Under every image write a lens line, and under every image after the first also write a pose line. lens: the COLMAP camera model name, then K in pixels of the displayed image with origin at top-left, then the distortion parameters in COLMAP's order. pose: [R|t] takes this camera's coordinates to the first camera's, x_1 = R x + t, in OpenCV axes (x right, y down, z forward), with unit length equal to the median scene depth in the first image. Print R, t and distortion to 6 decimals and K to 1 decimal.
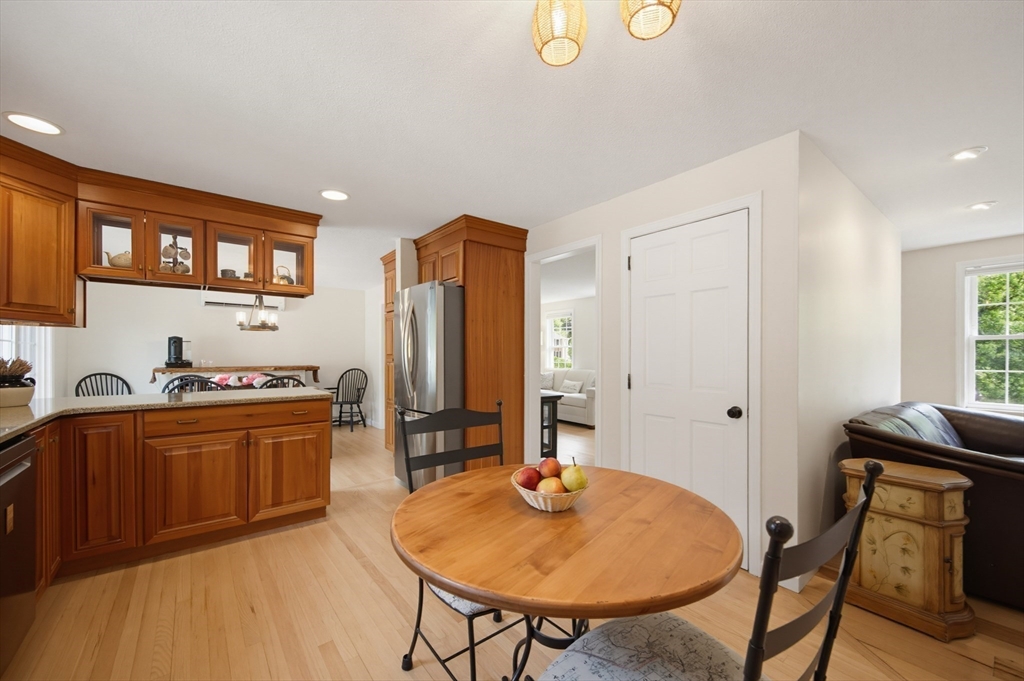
lens RADIAL K [[407.6, 0, 516.2], [0, 407.6, 343.3], [0, 0, 1]] dist [0.000127, -0.000044]
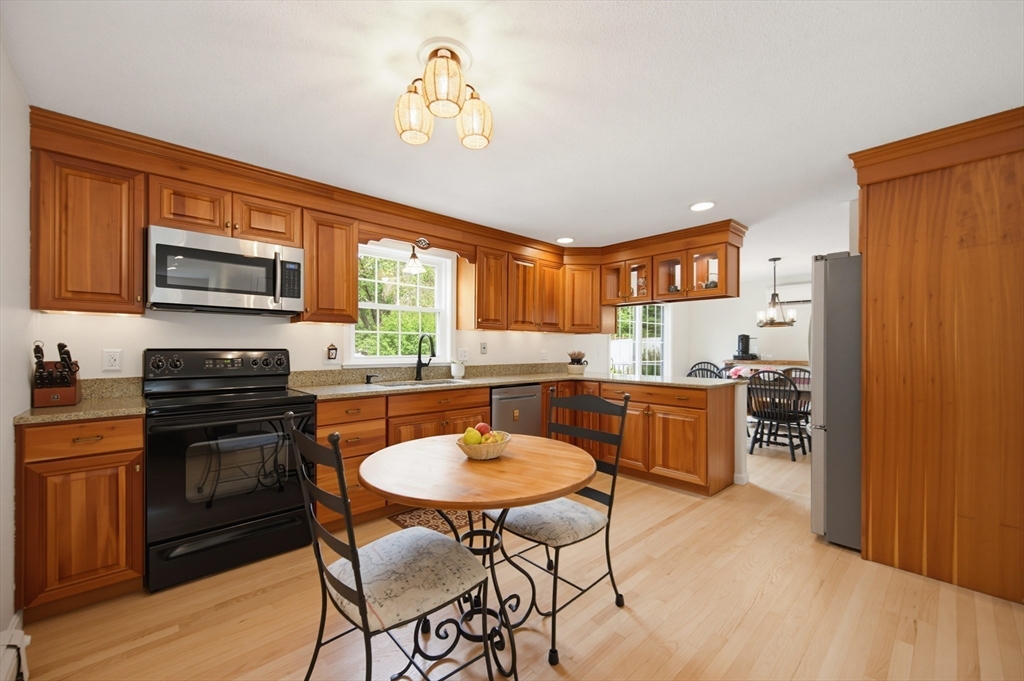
lens RADIAL K [[407.6, 0, 516.2], [0, 407.6, 343.3], [0, 0, 1]] dist [0.000127, -0.000044]
pose [[0.081724, -0.010765, -0.996597, 0.565369], [0.022803, 0.999700, -0.008929, 0.009088], [0.996394, -0.021996, 0.081945, 0.381803]]
